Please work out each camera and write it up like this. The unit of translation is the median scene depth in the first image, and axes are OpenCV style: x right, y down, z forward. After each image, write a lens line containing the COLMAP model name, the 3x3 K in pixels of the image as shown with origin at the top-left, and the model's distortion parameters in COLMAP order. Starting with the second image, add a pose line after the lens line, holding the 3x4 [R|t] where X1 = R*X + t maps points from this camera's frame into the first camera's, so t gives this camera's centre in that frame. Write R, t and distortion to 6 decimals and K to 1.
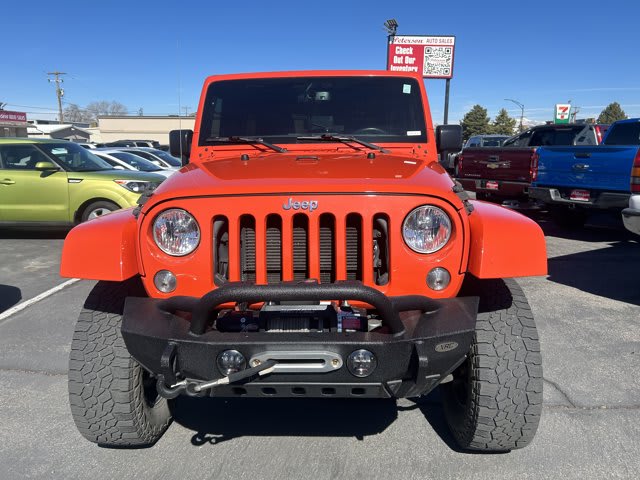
lens RADIAL K [[494.5, 0, 320.3], [0, 494.5, 242.4], [0, 0, 1]] dist [0.003327, -0.000550]
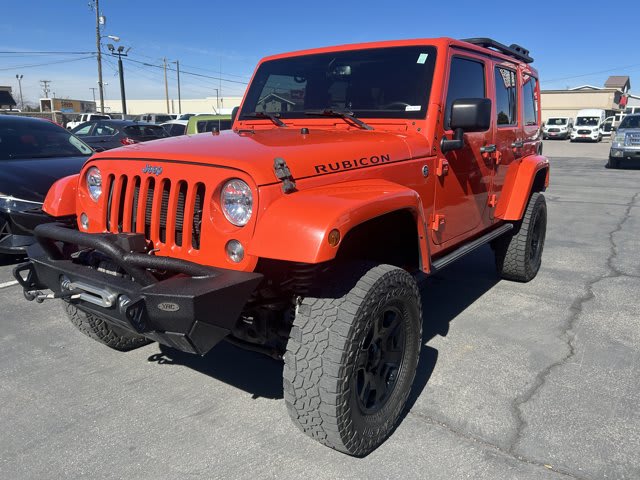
lens RADIAL K [[501.8, 0, 319.6], [0, 501.8, 236.5], [0, 0, 1]] dist [0.009054, 0.001185]
pose [[0.831103, 0.137584, -0.538830, 0.582980], [-0.116903, 0.990487, 0.072596, -0.033941], [0.543692, 0.002656, 0.839281, 0.130363]]
